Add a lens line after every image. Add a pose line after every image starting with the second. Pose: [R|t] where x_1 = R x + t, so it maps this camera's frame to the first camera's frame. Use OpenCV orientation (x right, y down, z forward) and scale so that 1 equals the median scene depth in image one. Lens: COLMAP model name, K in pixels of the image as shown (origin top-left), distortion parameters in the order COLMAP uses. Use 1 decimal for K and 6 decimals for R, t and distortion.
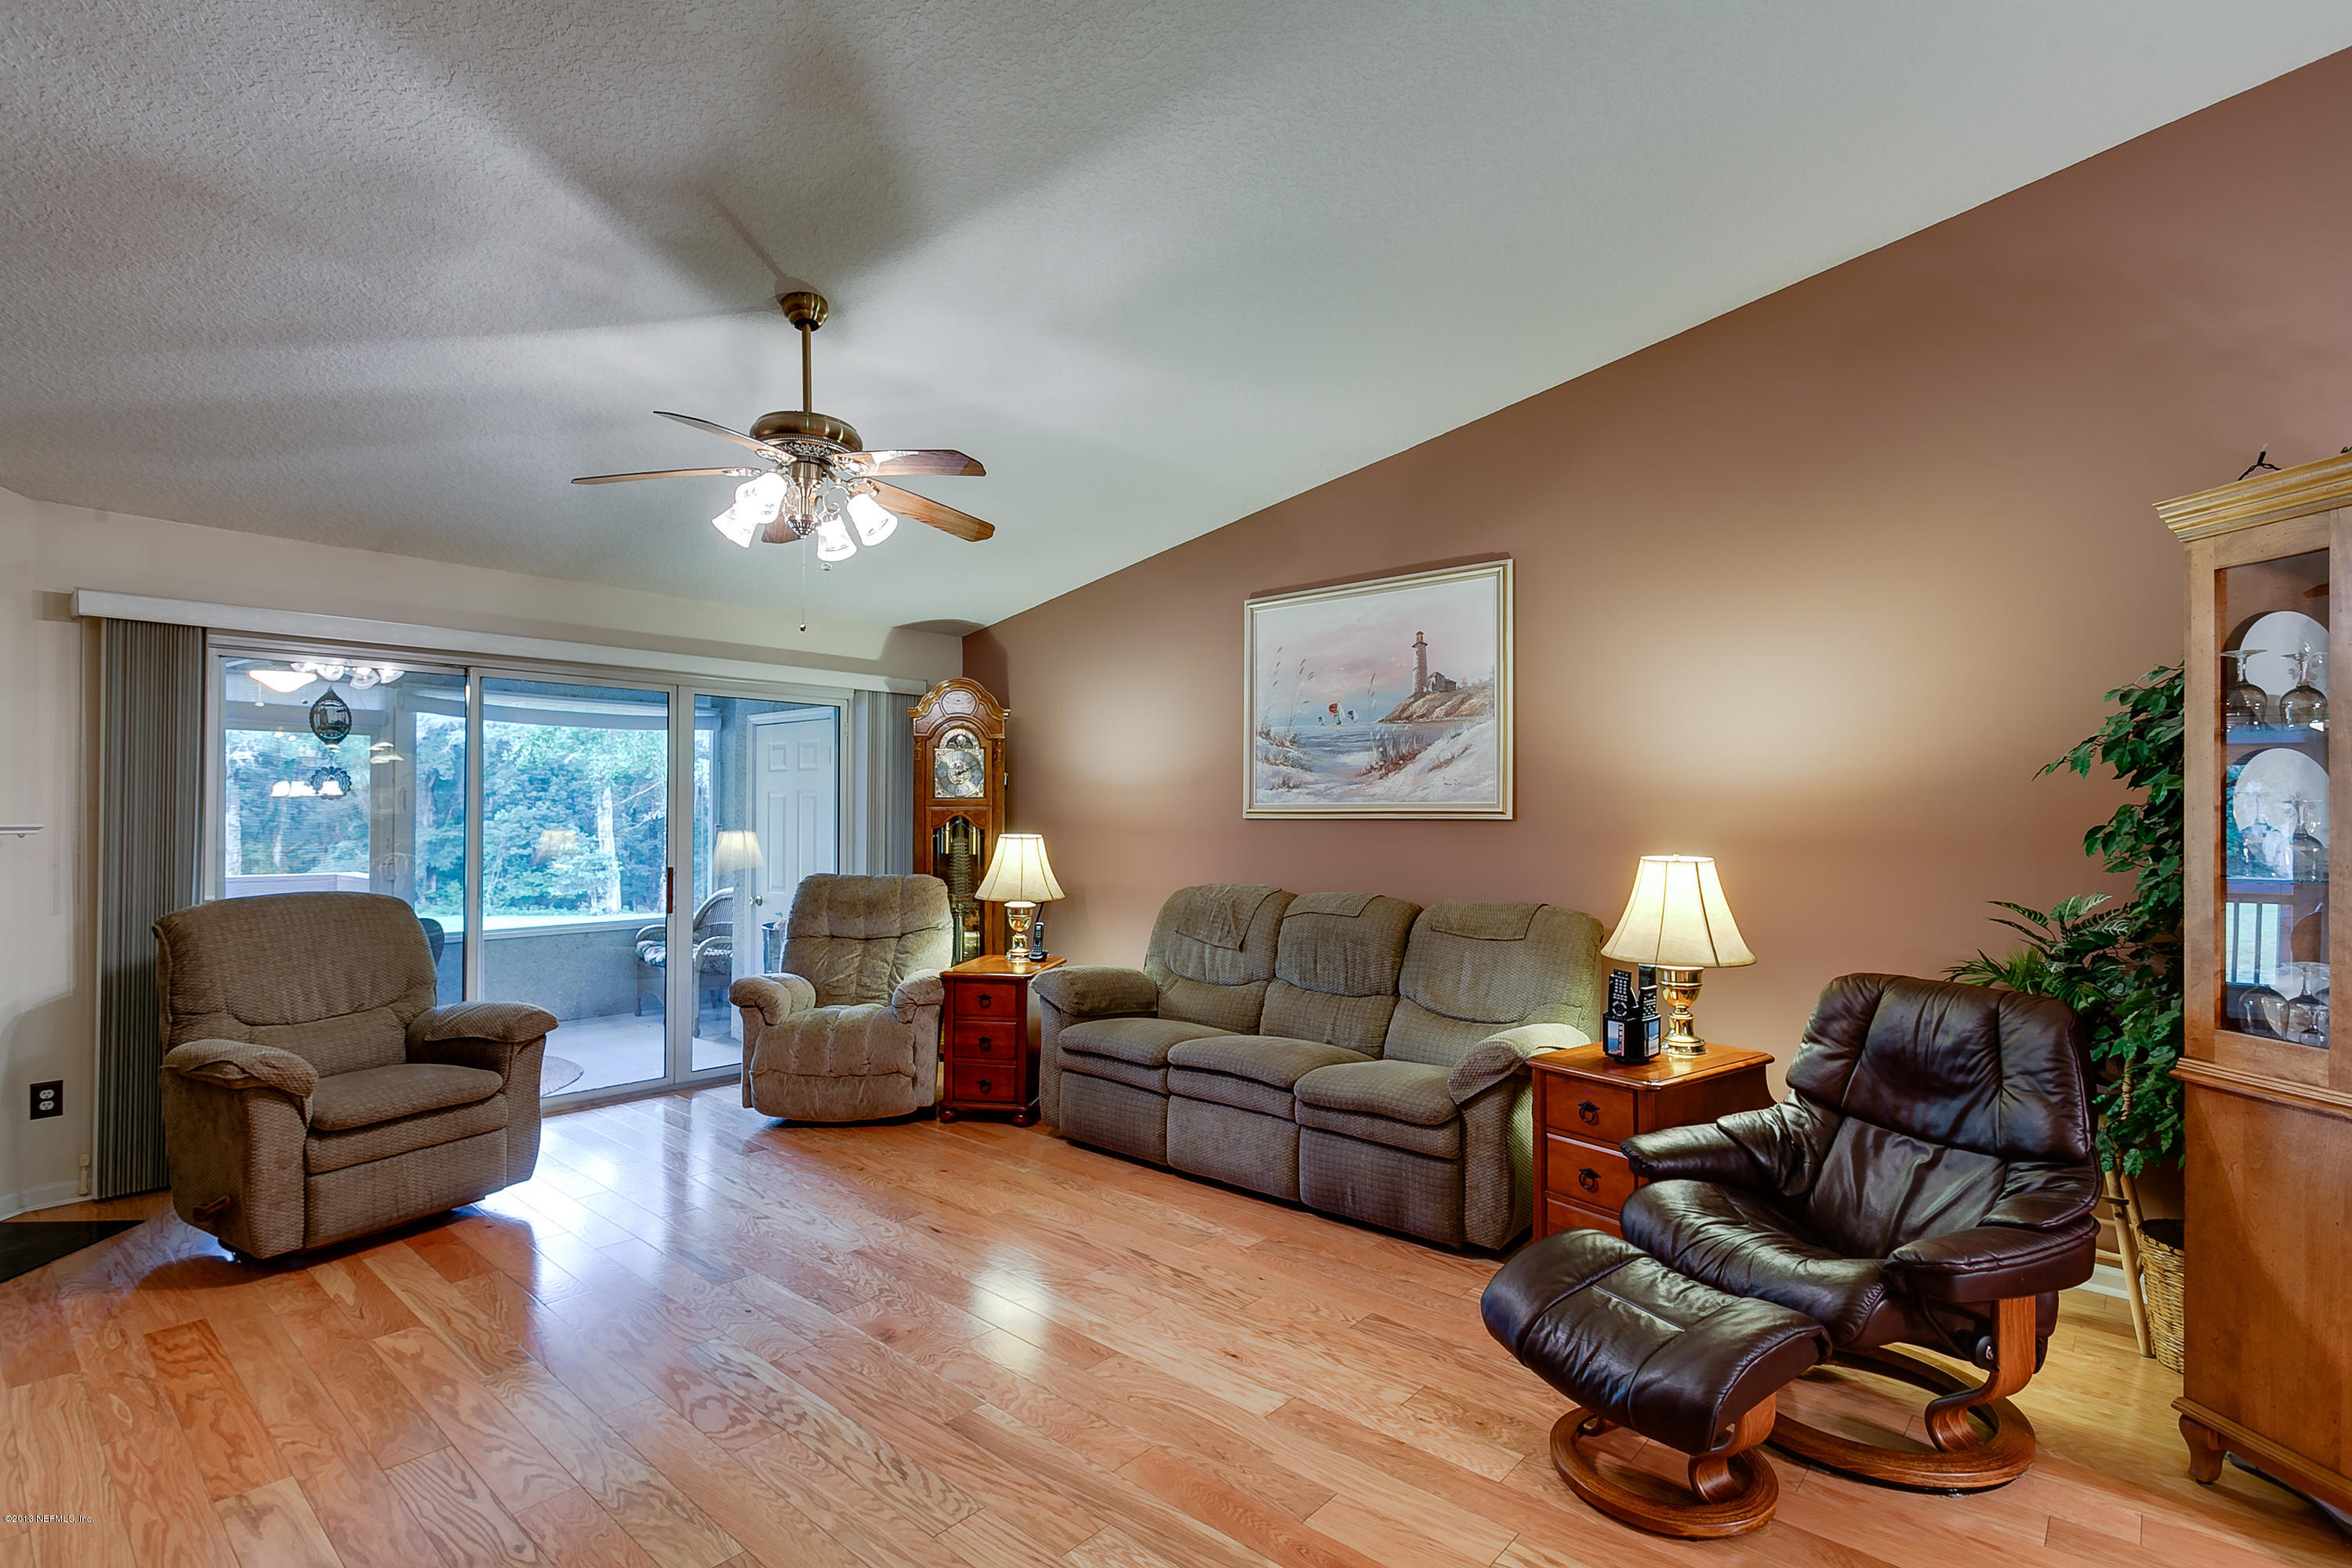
lens RADIAL K [[1130.7, 0, 1160.9], [0, 1130.7, 803.8], [0, 0, 1]] dist [-0.001845, -0.000719]
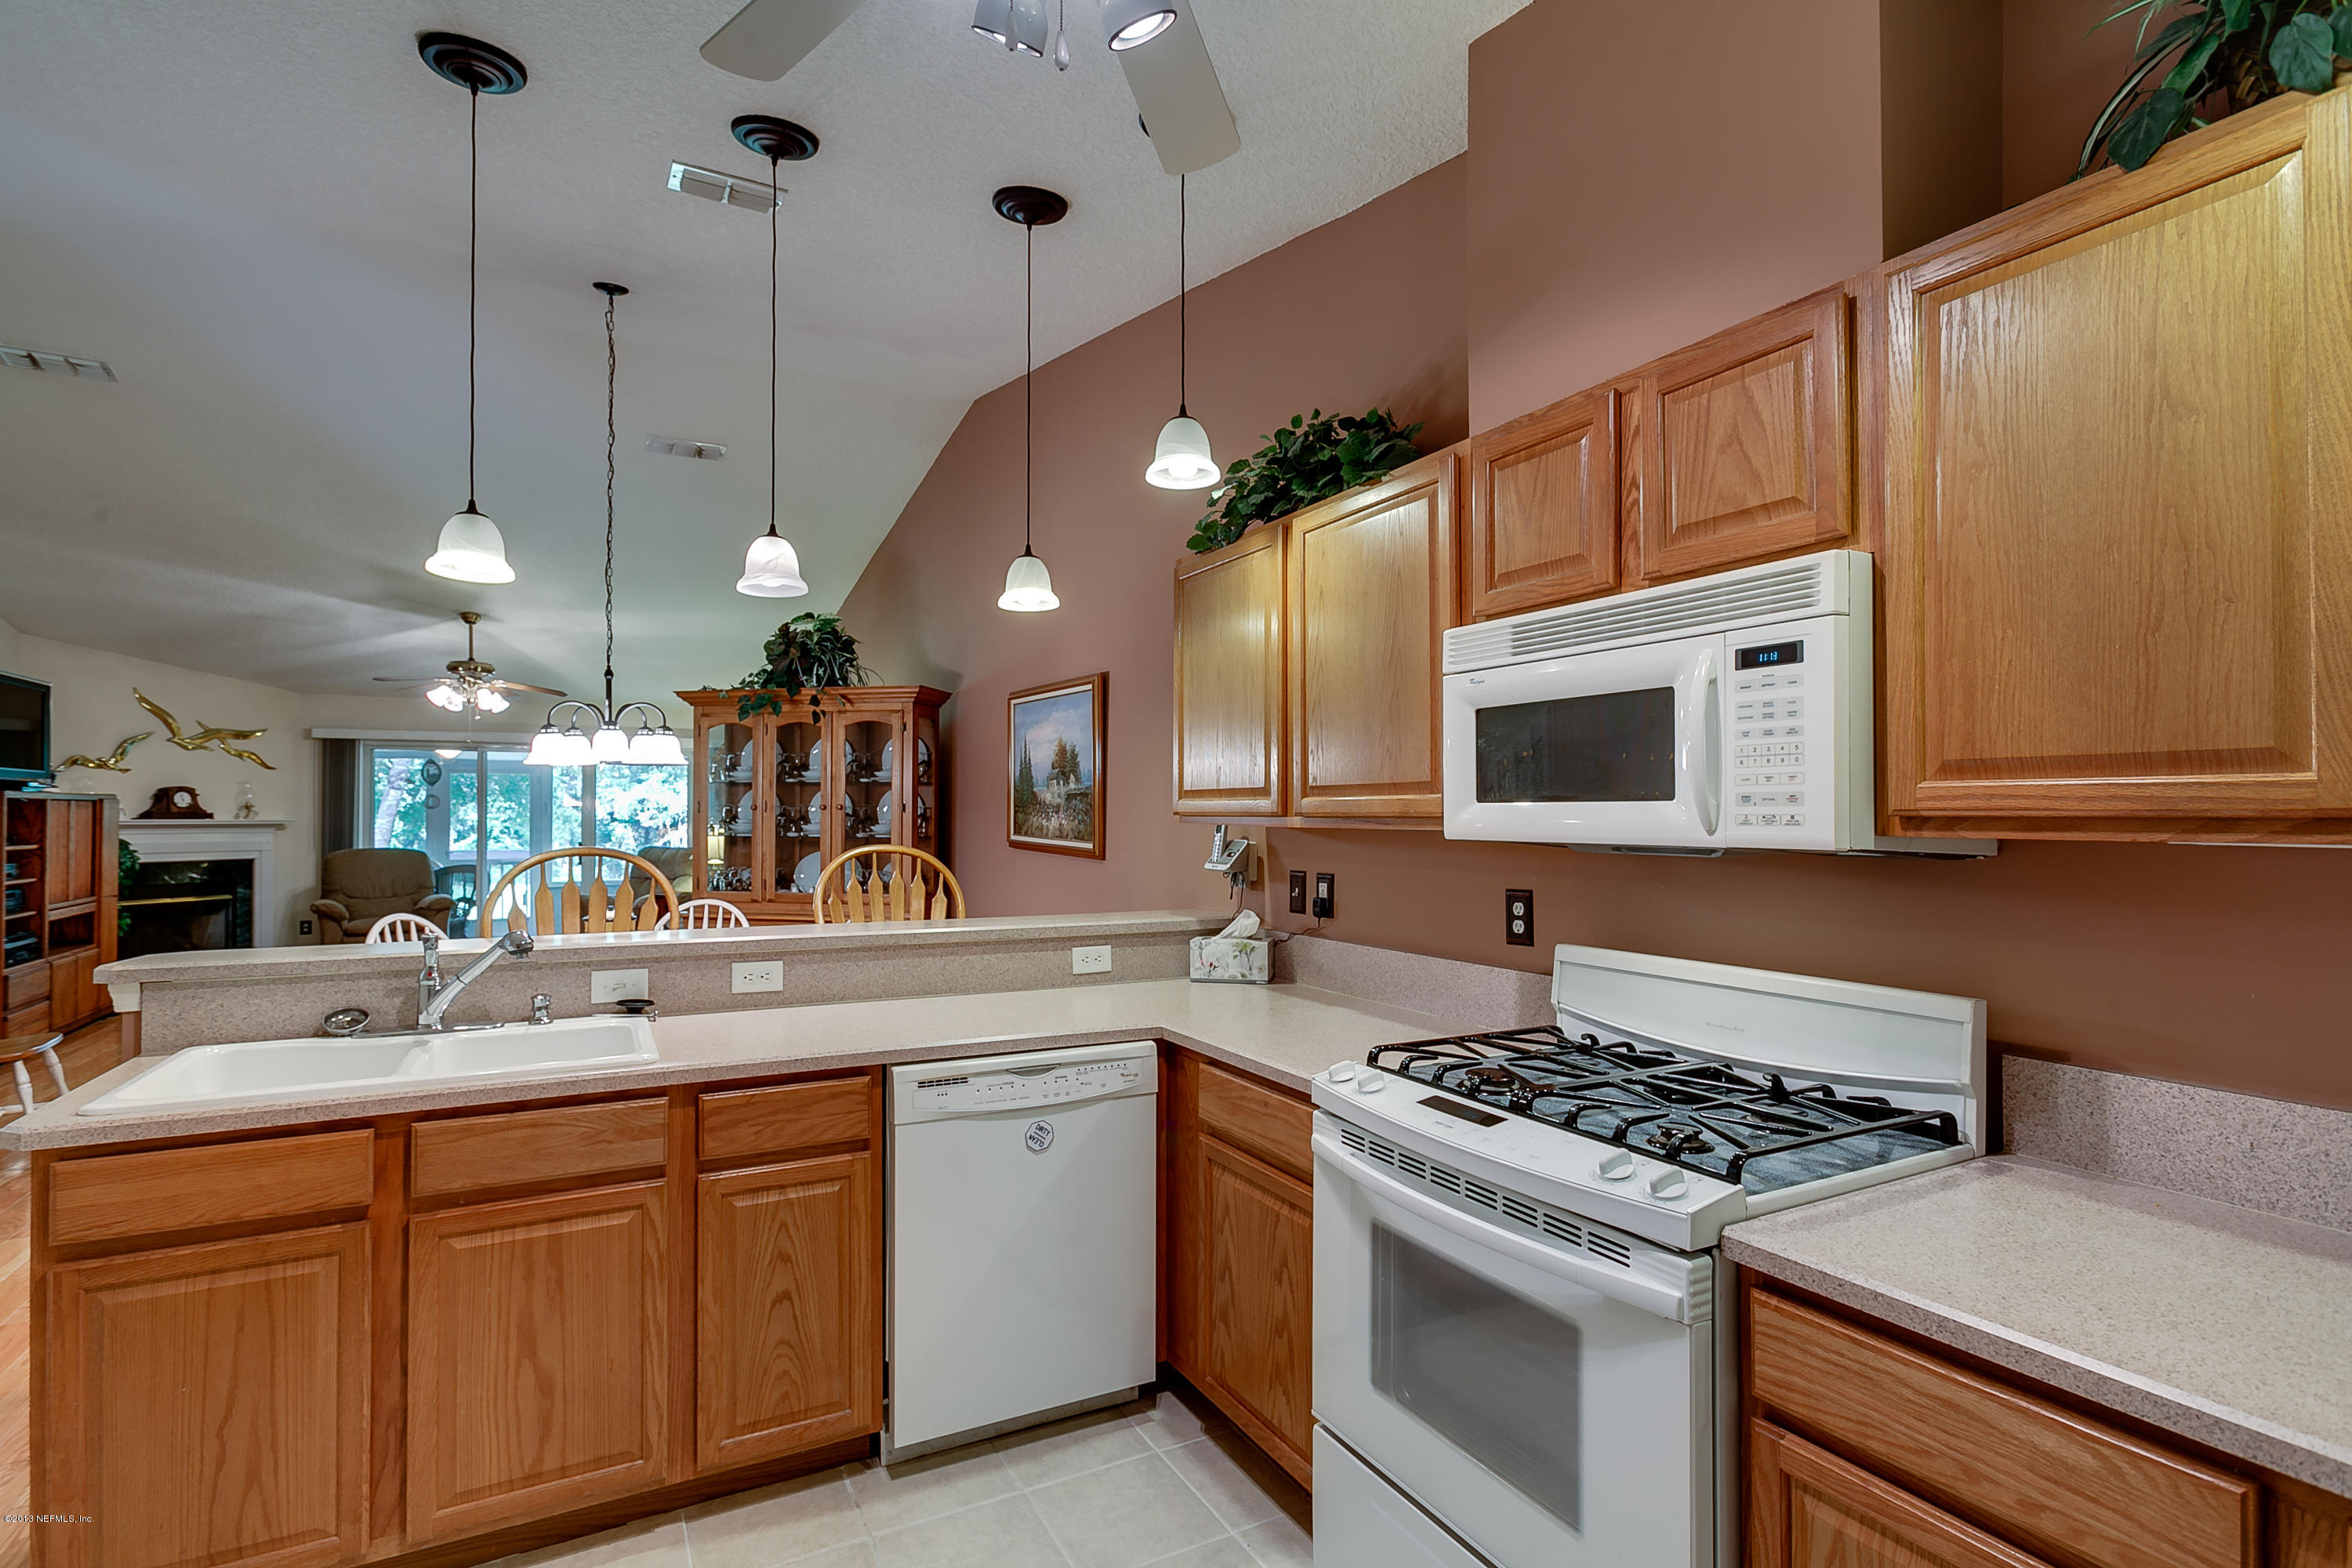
lens RADIAL K [[1119.8, 0, 1167.0], [0, 1119.8, 802.7], [0, 0, 1]] dist [-0.001312, 0.006621]
pose [[0.939930, -0.006771, -0.341299, 1.872323], [0.006256, 0.999977, -0.002609, -0.000472], [0.341309, 0.000318, 0.939951, -0.772503]]
